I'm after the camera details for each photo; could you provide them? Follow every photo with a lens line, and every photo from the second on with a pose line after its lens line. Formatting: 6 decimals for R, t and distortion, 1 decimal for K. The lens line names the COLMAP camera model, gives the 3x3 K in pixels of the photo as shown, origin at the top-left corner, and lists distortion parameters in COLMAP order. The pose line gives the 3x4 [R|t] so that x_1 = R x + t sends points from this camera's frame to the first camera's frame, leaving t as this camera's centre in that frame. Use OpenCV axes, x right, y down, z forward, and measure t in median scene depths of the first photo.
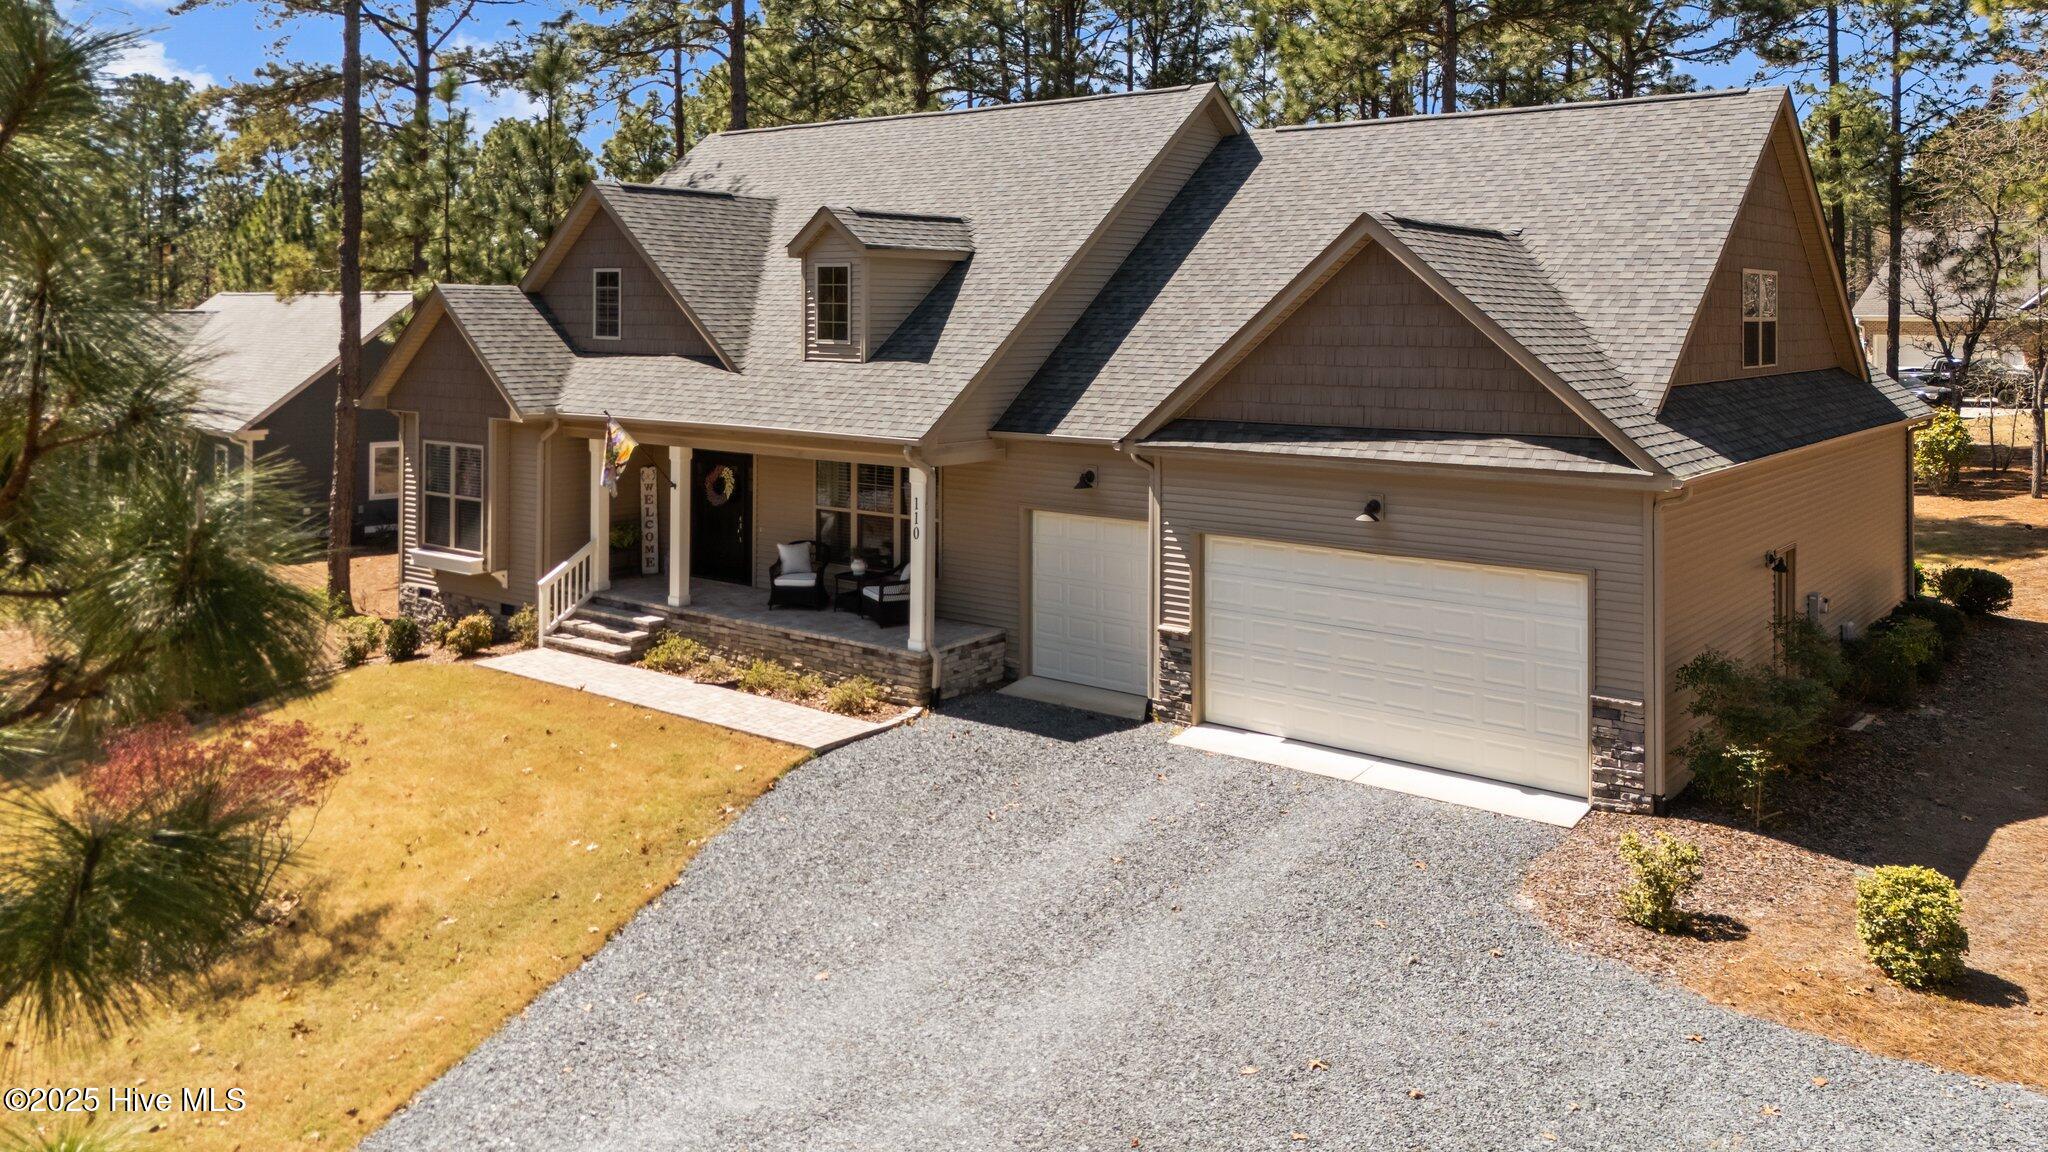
lens RADIAL K [[1566.5, 0, 1033.5], [0, 1566.5, 344.2], [0, 0, 1]] dist [0.034409, -0.004638]
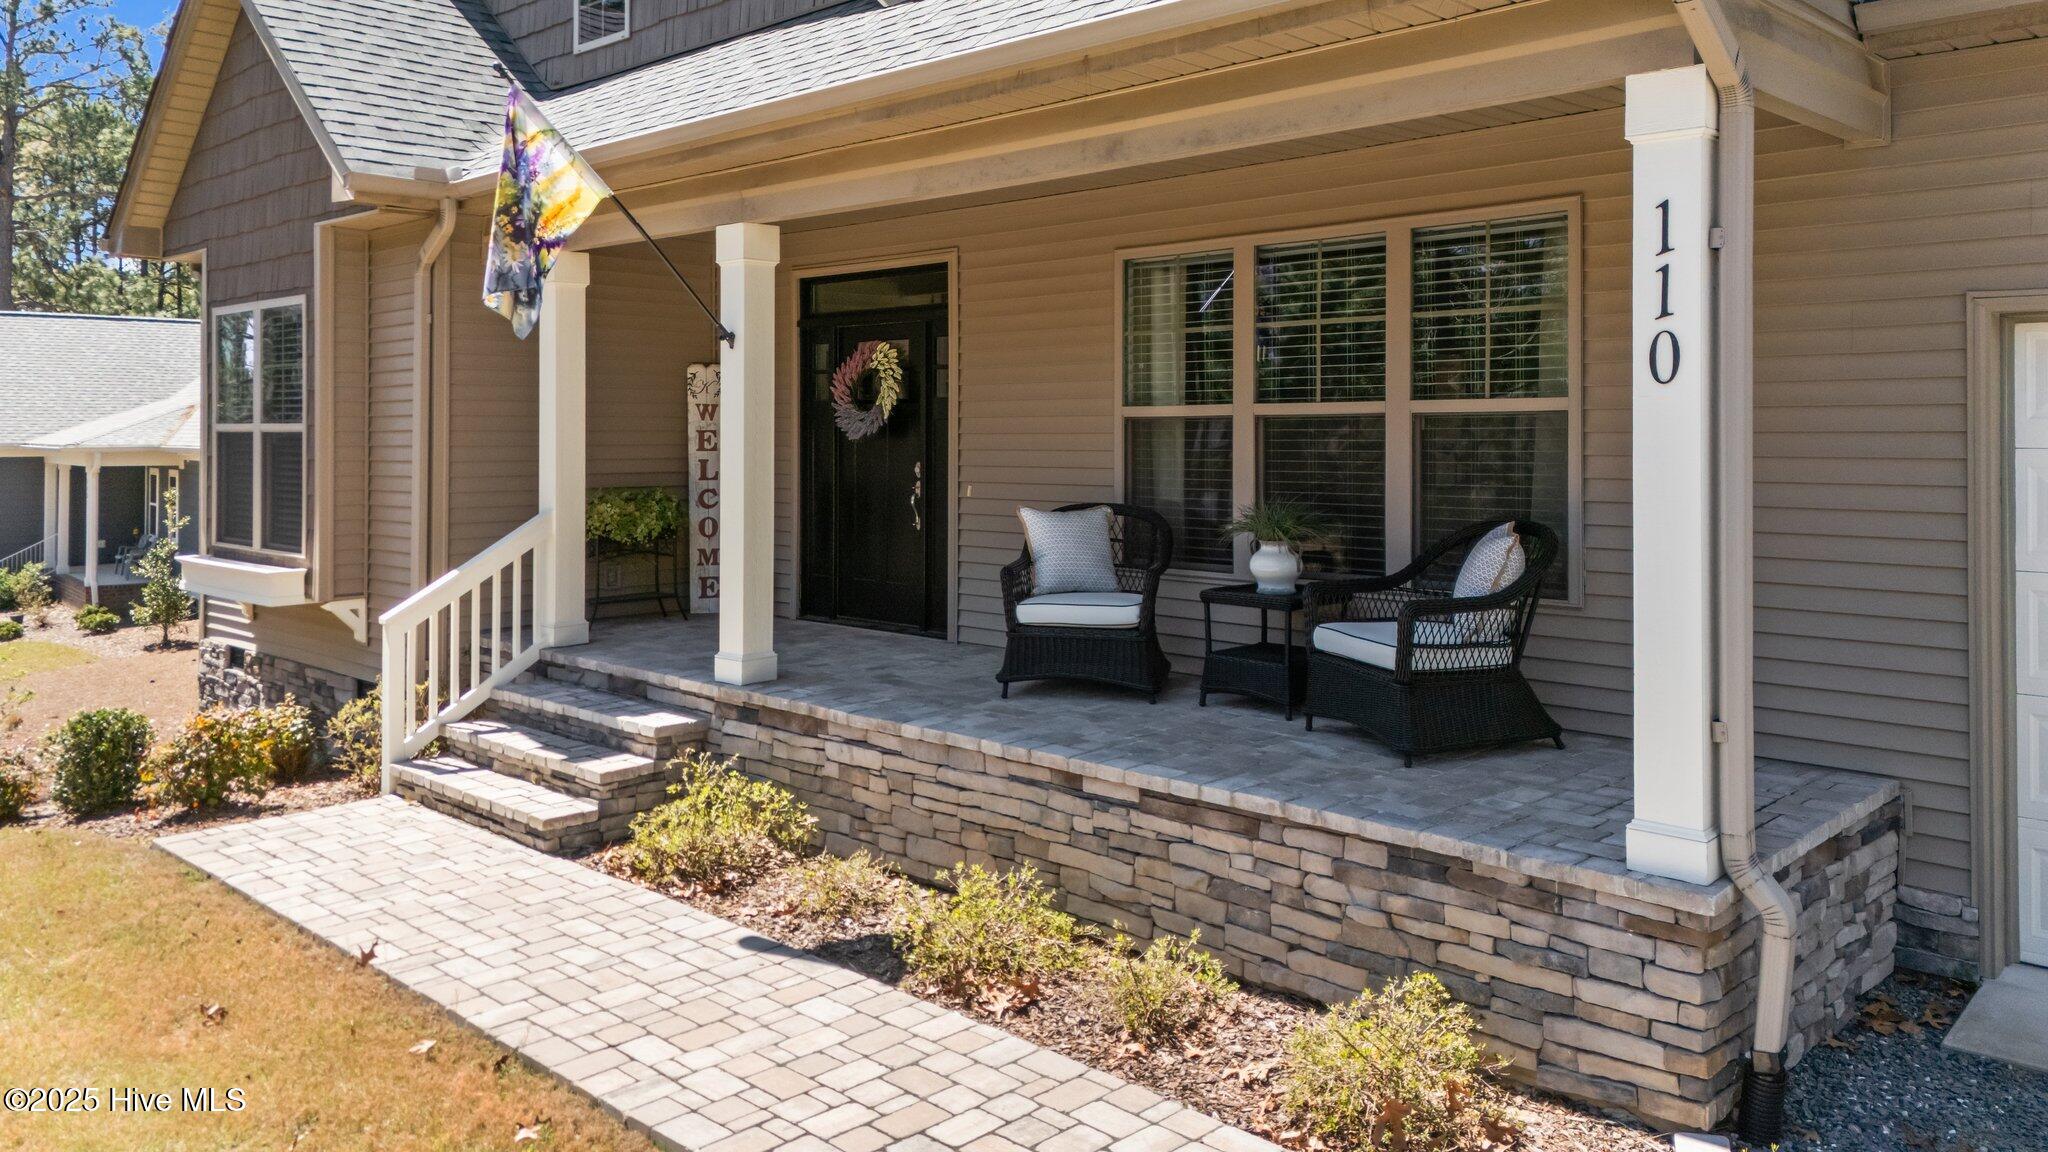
lens RADIAL K [[1577.8, 0, 998.7], [0, 1577.8, 435.4], [0, 0, 1]] dist [0.053433, -0.003738]
pose [[0.990178, -0.010077, -0.139450, -0.123610], [0.008337, 0.999880, -0.013055, 0.120003], [0.139565, 0.011764, 0.990143, 0.678249]]
